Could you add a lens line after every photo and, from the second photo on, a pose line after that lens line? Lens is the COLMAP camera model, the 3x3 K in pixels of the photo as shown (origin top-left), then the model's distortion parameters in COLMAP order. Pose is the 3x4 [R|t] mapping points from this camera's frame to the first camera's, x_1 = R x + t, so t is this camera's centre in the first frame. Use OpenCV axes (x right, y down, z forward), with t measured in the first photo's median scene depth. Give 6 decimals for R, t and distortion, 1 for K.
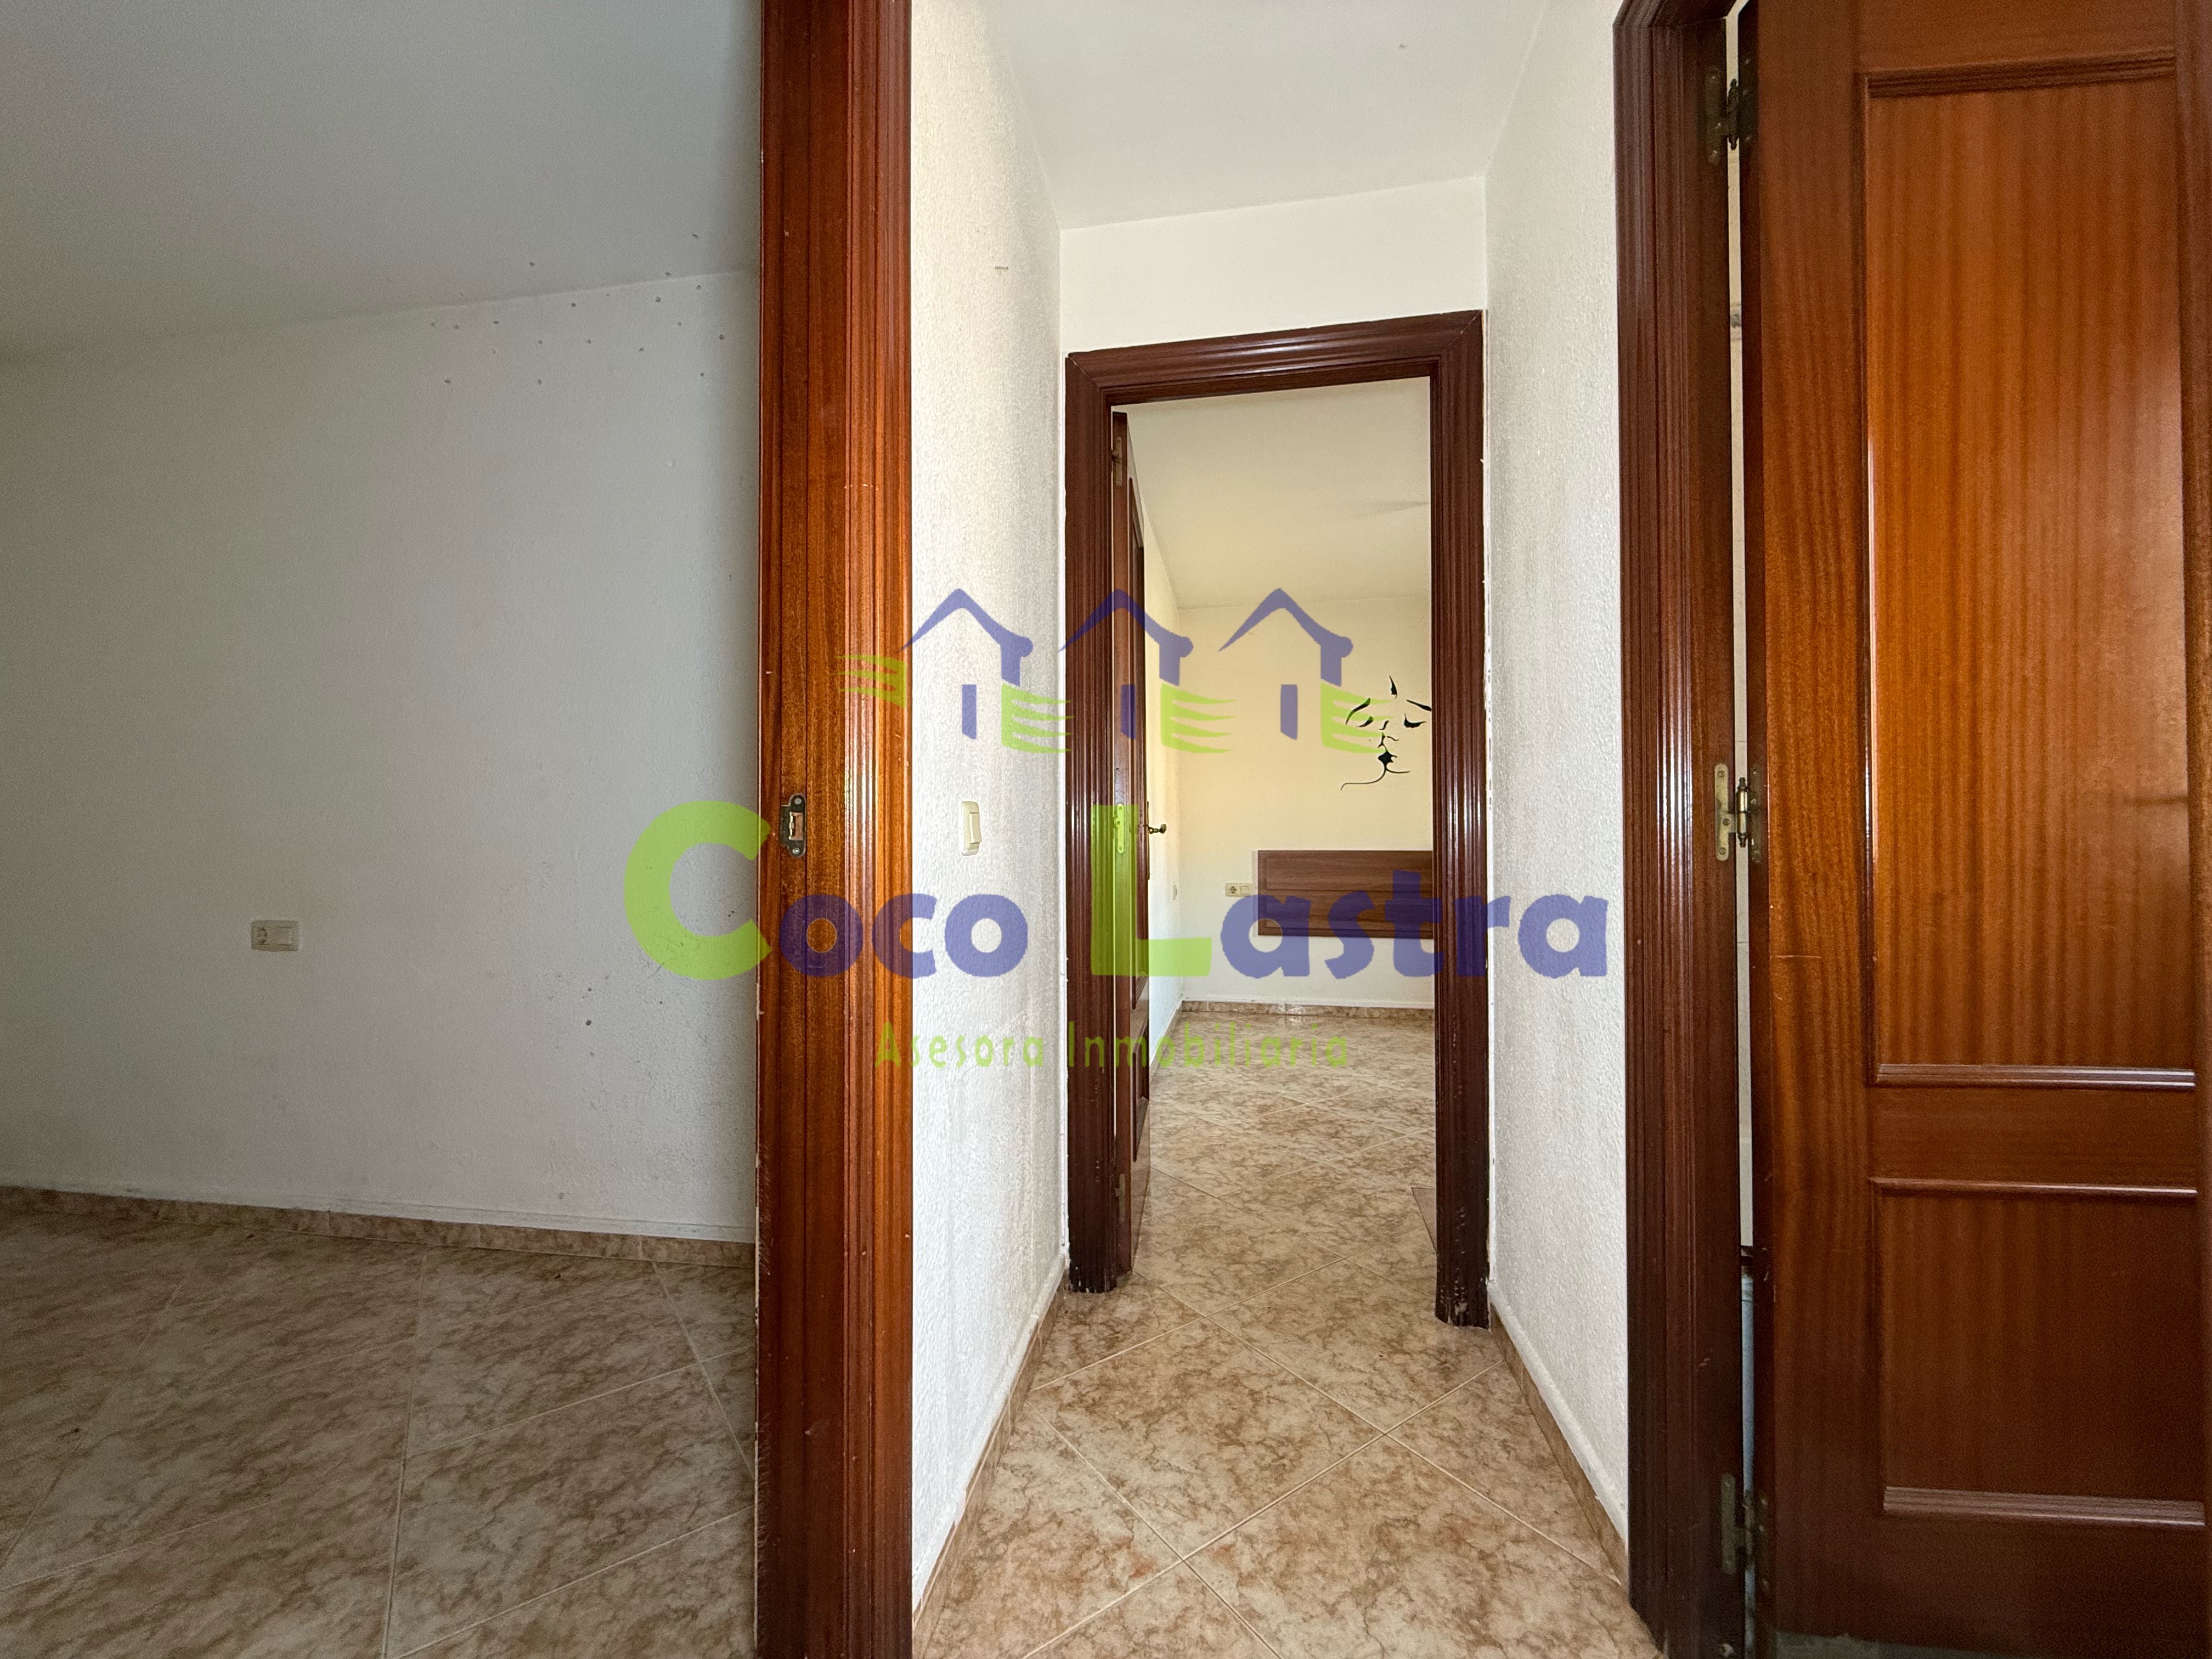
lens RADIAL K [[884.5, 0, 1106.0], [0, 884.5, 829.5], [0, 0, 1]] dist [0.000180, 0.000026]
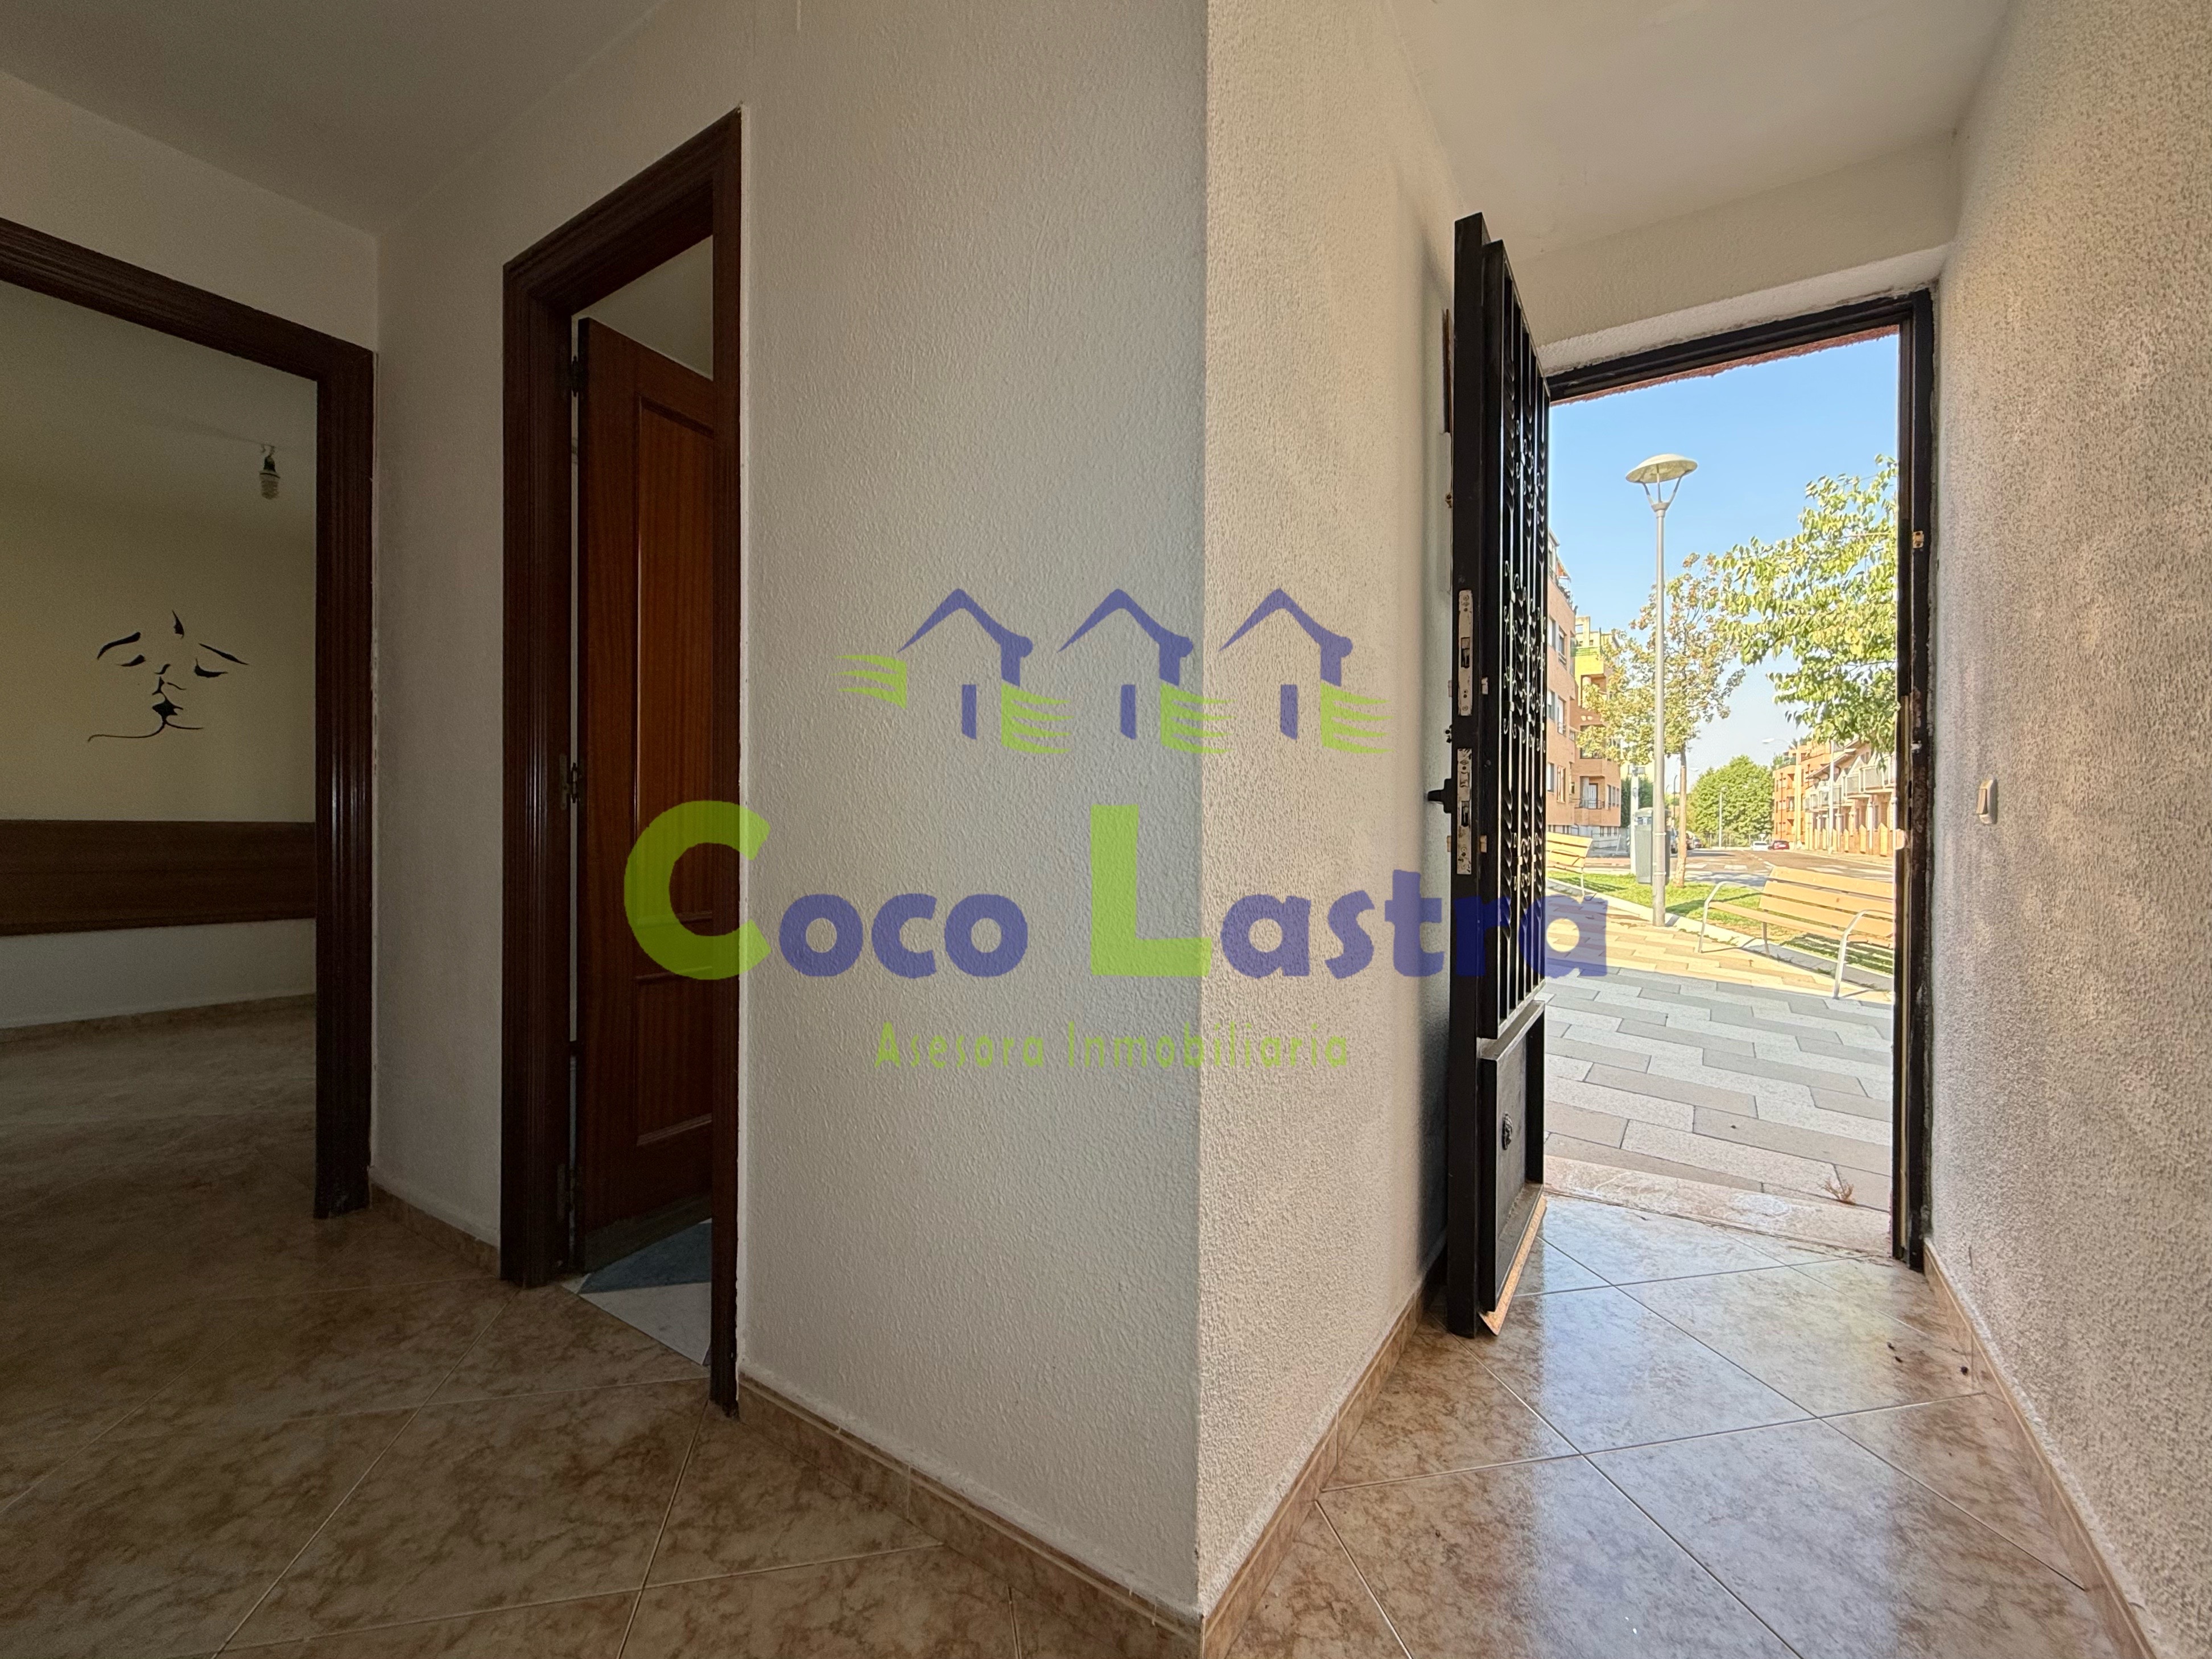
lens RADIAL K [[902.6, 0, 1081.4], [0, 902.6, 834.0], [0, 0, 1]] dist [-0.000761, 0.000323]
pose [[0.413737, -0.003006, 0.910392, -0.377203], [-0.020198, 0.999718, 0.012480, 0.031565], [-0.910173, -0.023551, 0.413559, -0.501457]]
